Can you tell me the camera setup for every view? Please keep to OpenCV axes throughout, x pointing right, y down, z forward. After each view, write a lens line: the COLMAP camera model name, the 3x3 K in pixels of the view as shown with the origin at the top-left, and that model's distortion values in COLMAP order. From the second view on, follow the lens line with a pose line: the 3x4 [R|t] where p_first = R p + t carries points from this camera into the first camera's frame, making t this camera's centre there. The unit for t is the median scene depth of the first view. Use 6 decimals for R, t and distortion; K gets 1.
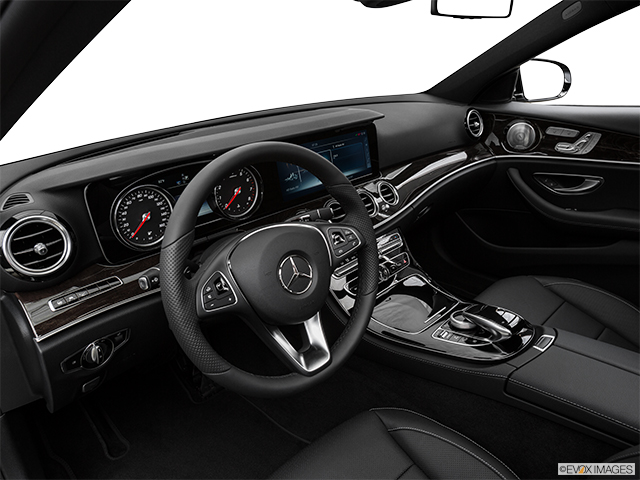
lens RADIAL K [[413.1, 0, 318.9], [0, 413.1, 240.2], [0, 0, 1]] dist [0.000355, 0.000191]
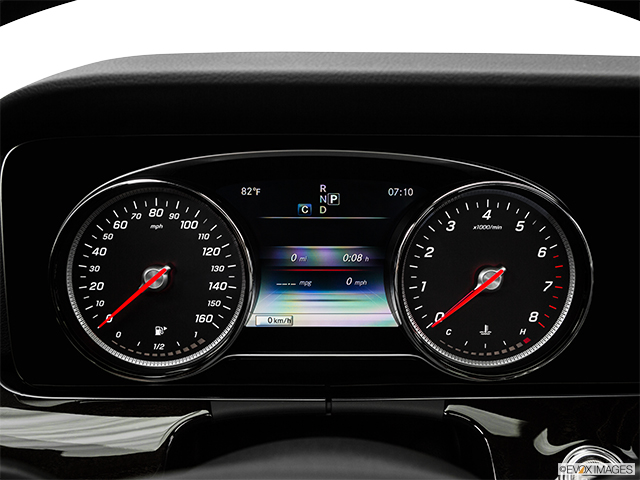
lens RADIAL K [[577.4, 0, 319.1], [0, 577.4, 239.8], [0, 0, 1]] dist [-0.064640, 0.051327]
pose [[0.725635, 0.165105, -0.667977, -0.024566], [-0.308934, 0.945612, -0.101872, -0.078157], [0.614827, 0.280283, 0.737176, 0.726243]]
